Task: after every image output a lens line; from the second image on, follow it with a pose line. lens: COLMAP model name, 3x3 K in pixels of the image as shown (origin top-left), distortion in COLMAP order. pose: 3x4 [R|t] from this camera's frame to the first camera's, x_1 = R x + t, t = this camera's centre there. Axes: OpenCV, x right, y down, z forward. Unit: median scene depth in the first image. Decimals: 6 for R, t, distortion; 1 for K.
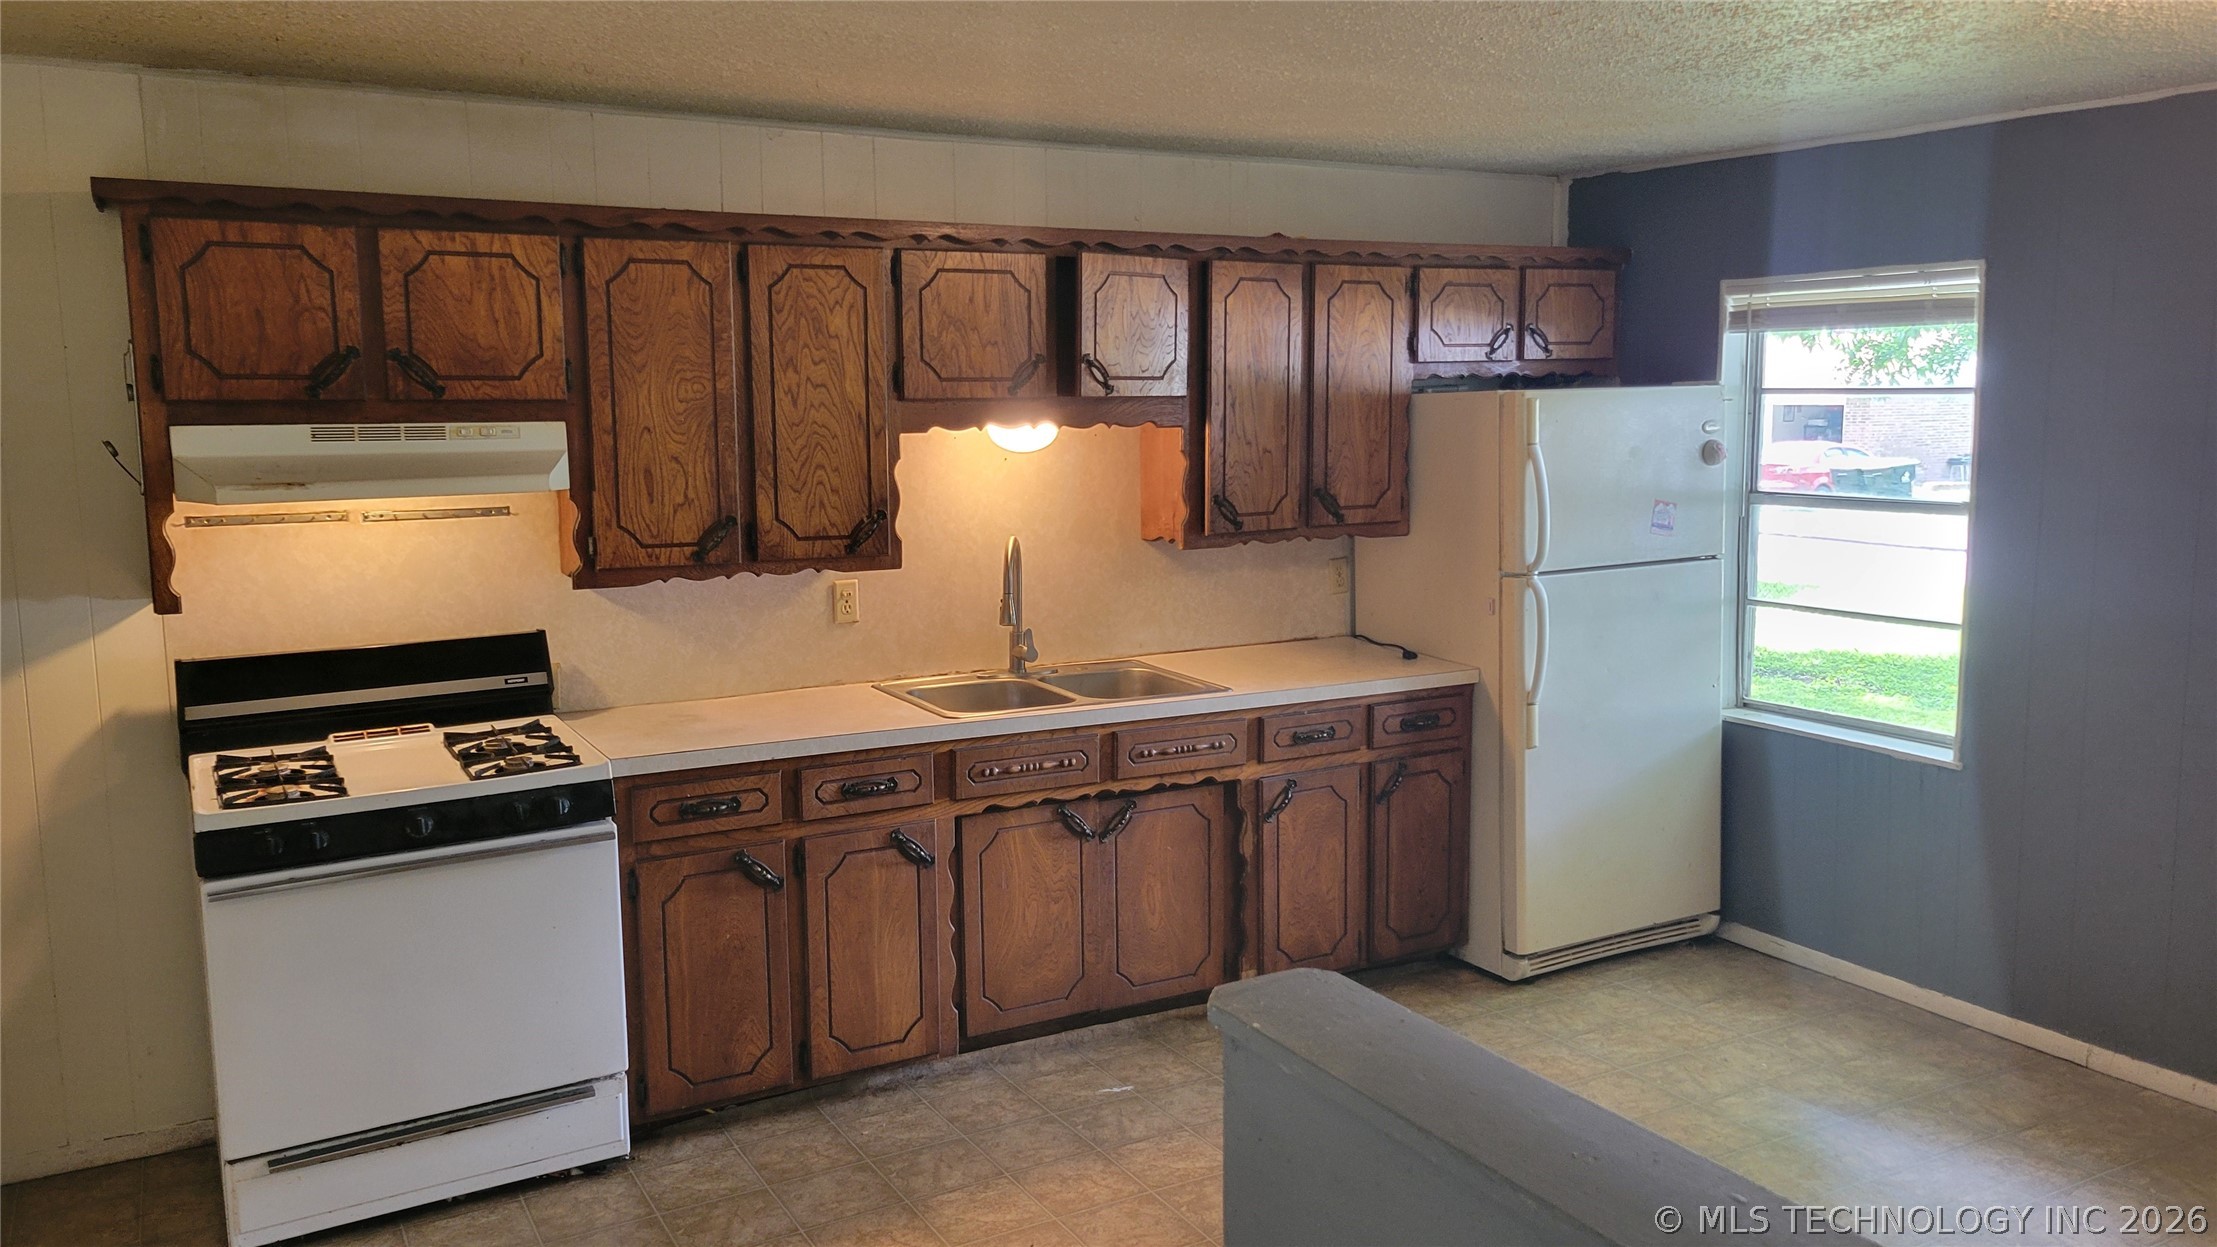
lens RADIAL K [[1680.8, 0, 1108.5], [0, 1680.8, 623.5], [0, 0, 1]] dist [0.074148, -0.002888]
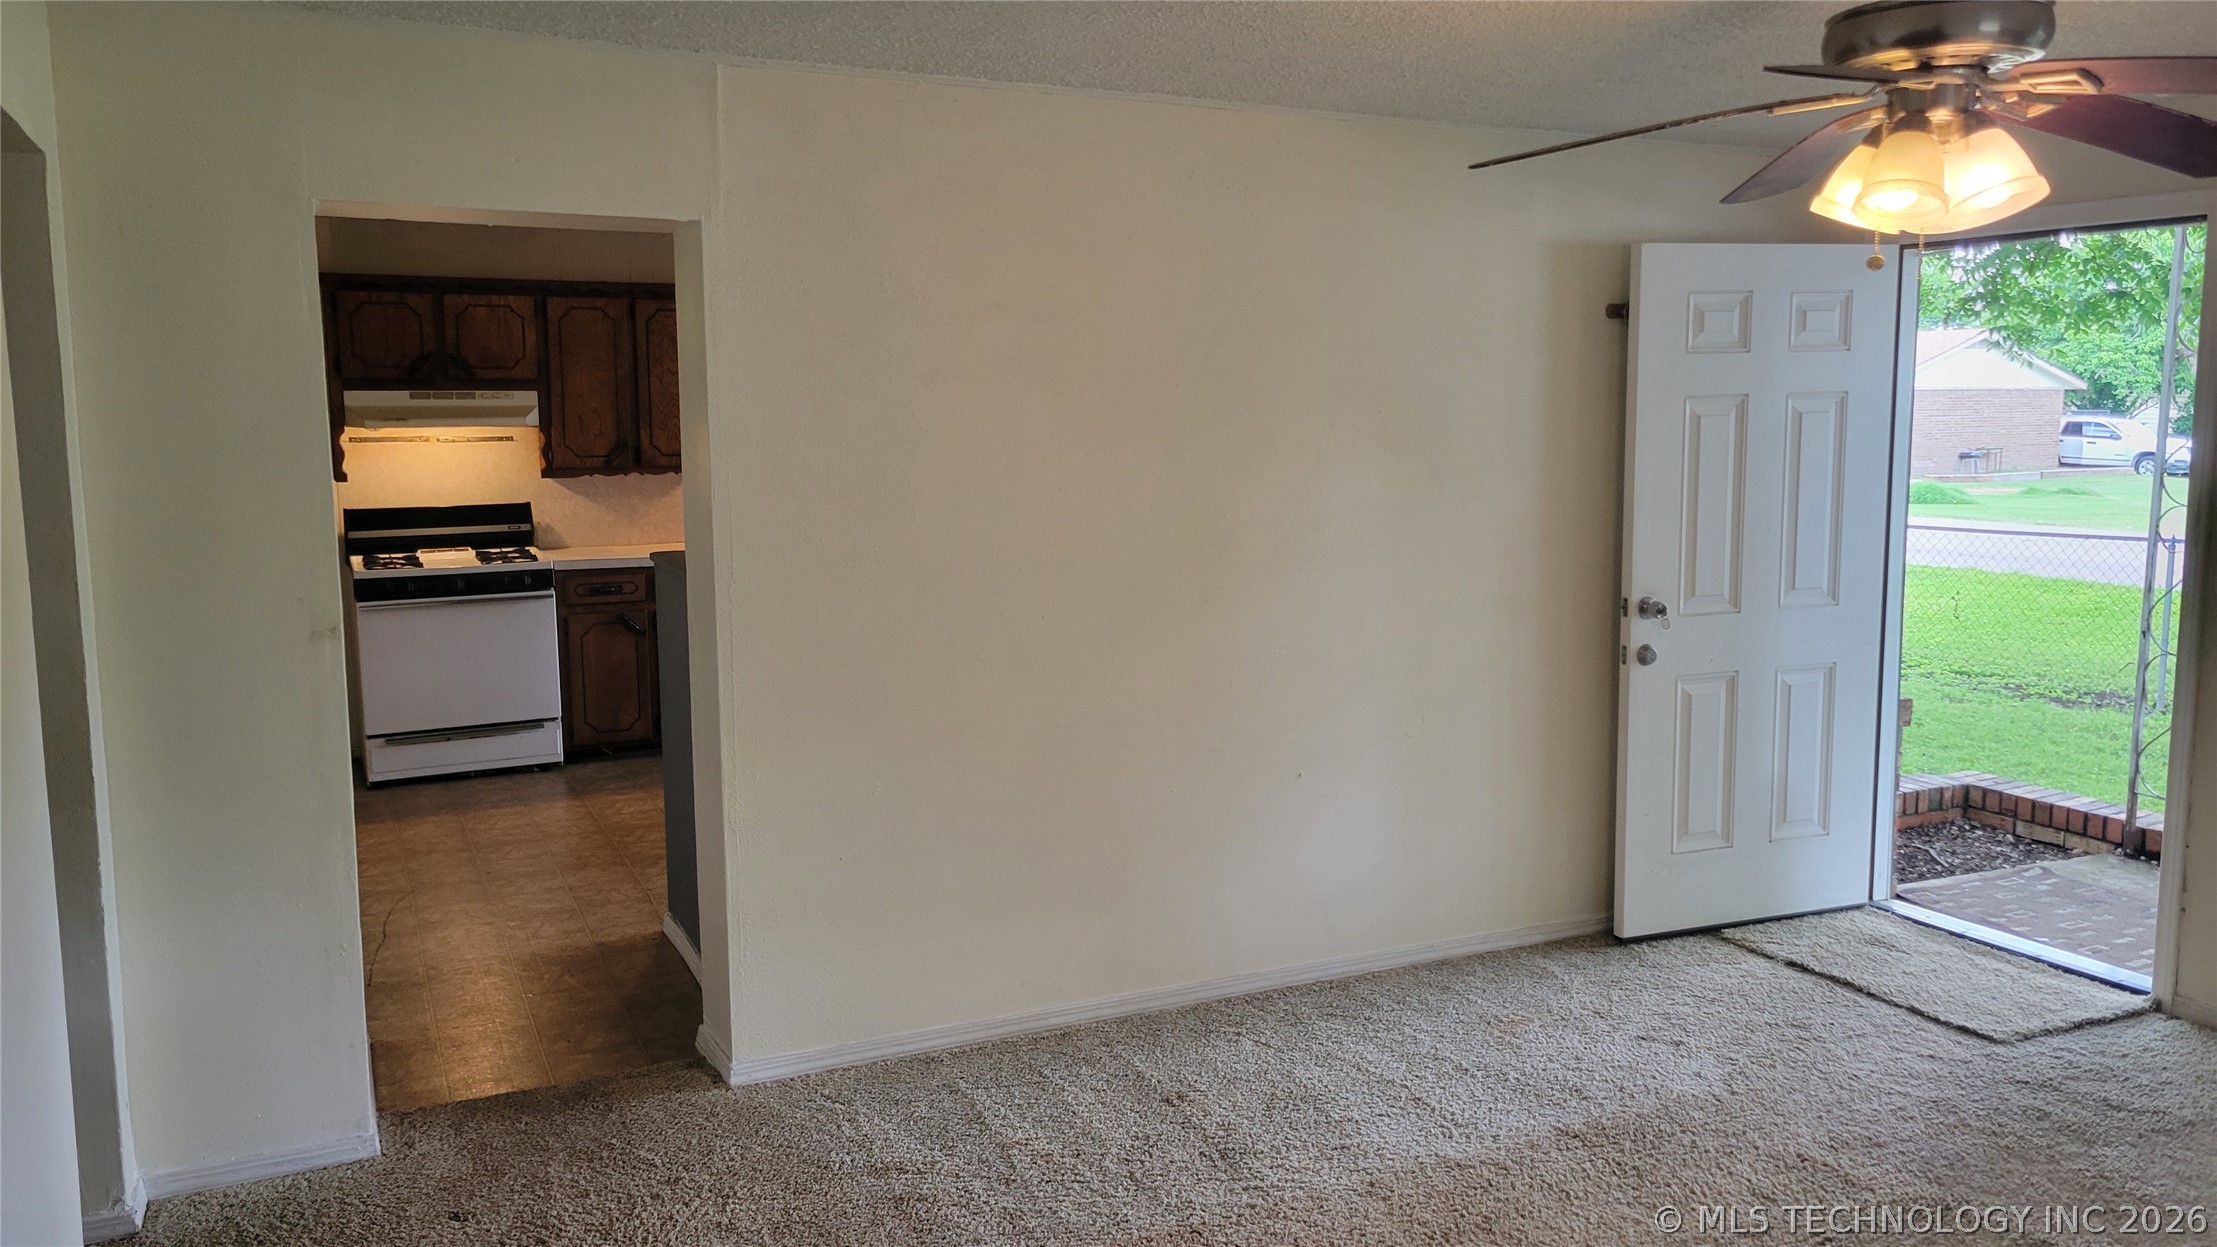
lens RADIAL K [[1725.4, 0, 1108.5], [0, 1725.4, 623.5], [0, 0, 1]] dist [0.079848, 0.001688]
pose [[0.997168, 0.016162, -0.073452, 0.464174], [-0.016137, 0.999869, 0.000933, 0.129872], [0.073458, 0.000255, 0.997298, -0.906308]]
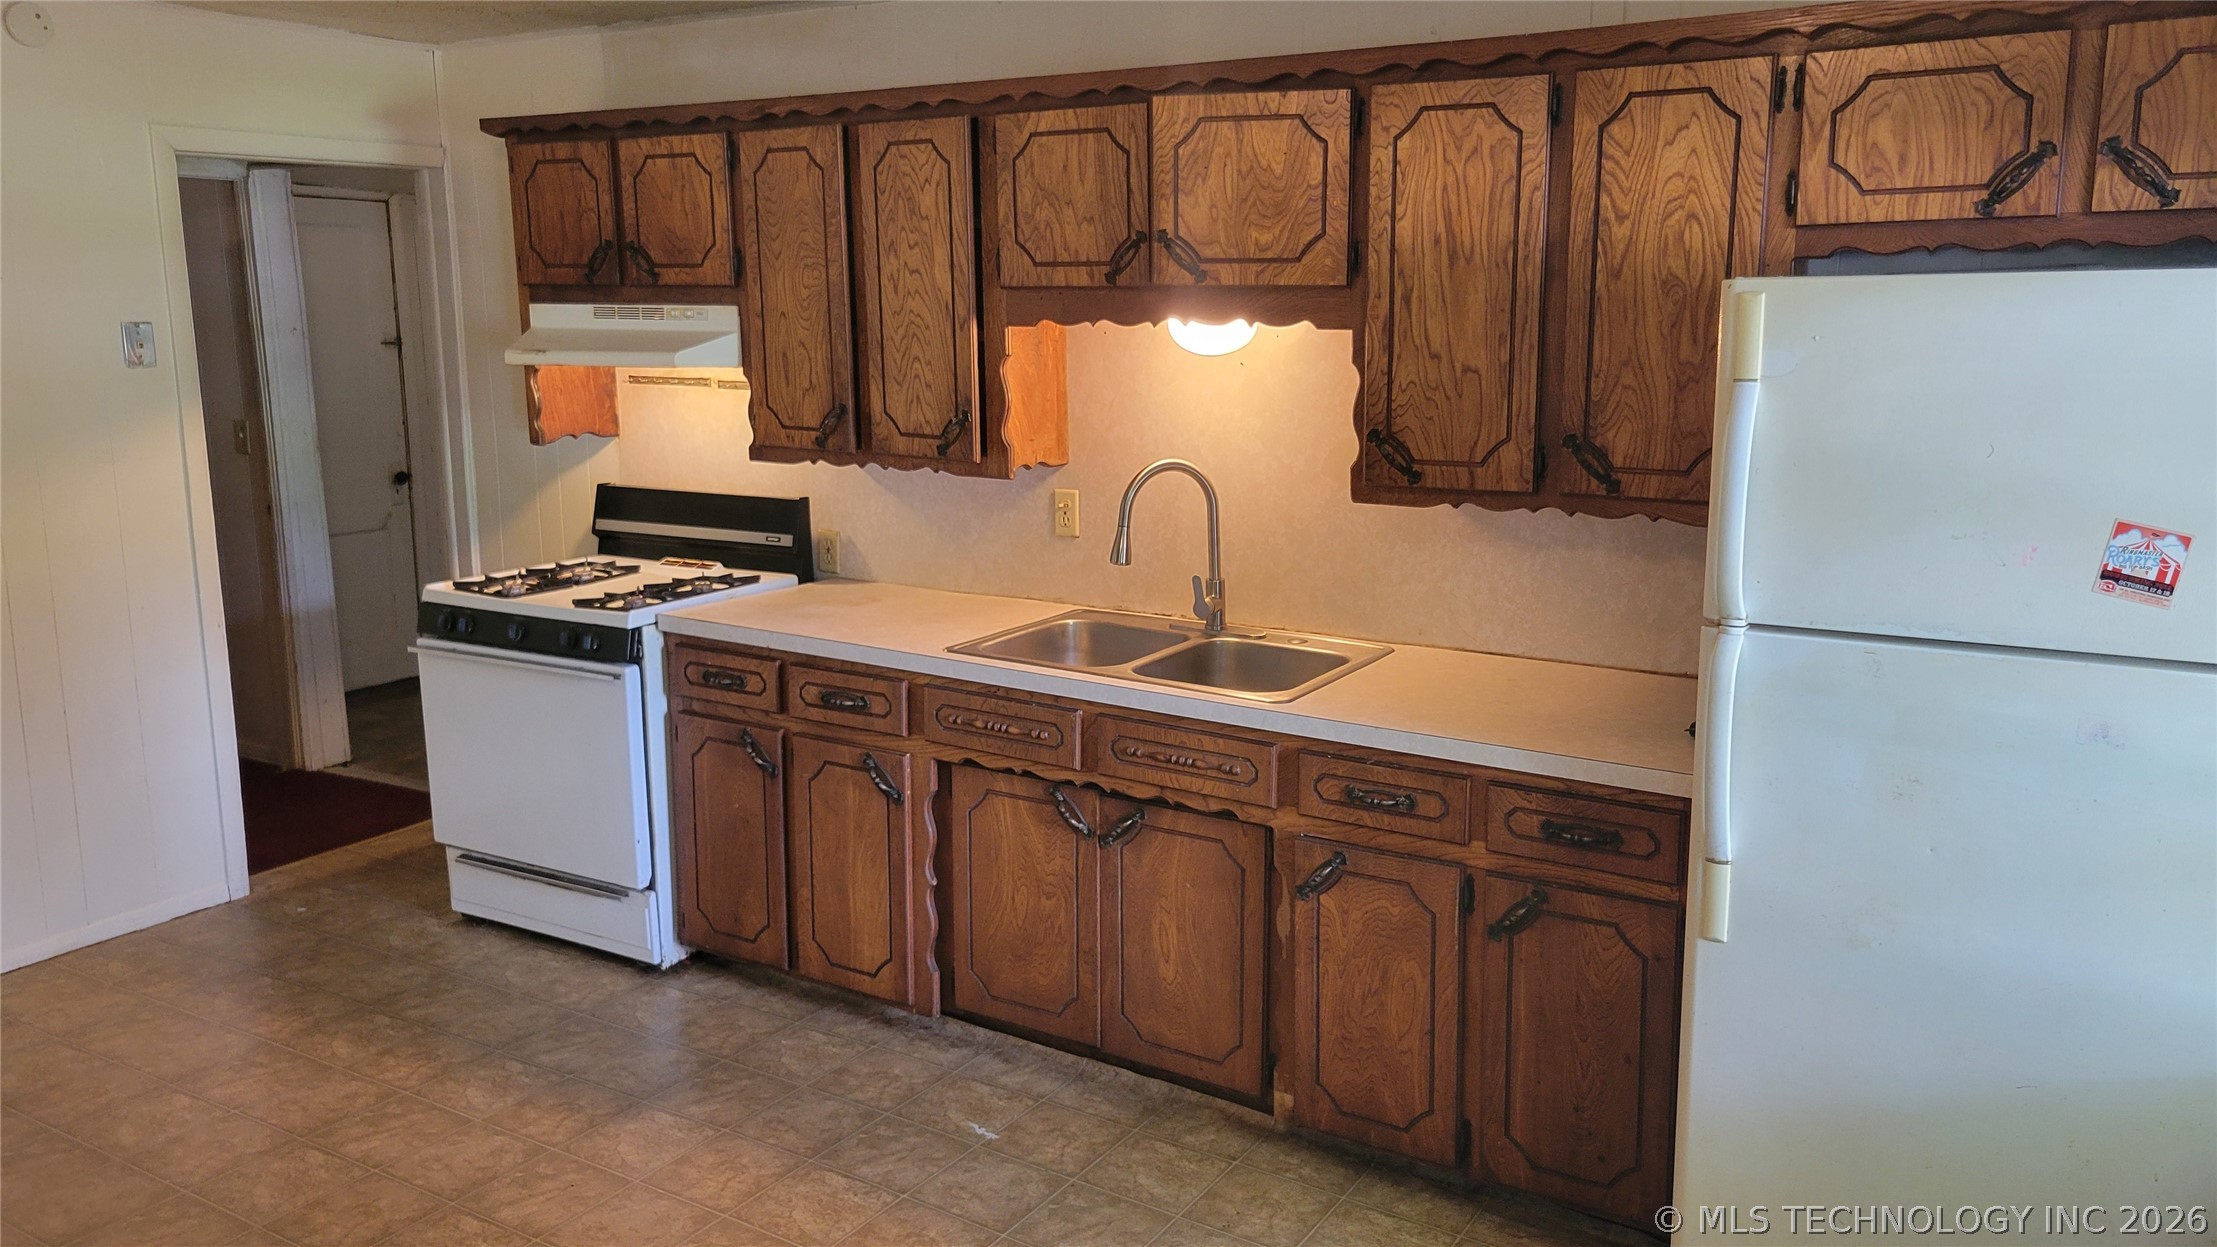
lens RADIAL K [[1668.6, 0, 1111.0], [0, 1668.6, 598.3], [0, 0, 1]] dist [0.064652, -0.000815]
pose [[0.474994, 0.168471, -0.863712, 0.722968], [-0.122074, 0.984628, 0.124923, -0.093770], [0.871481, 0.046099, 0.488258, 0.663135]]
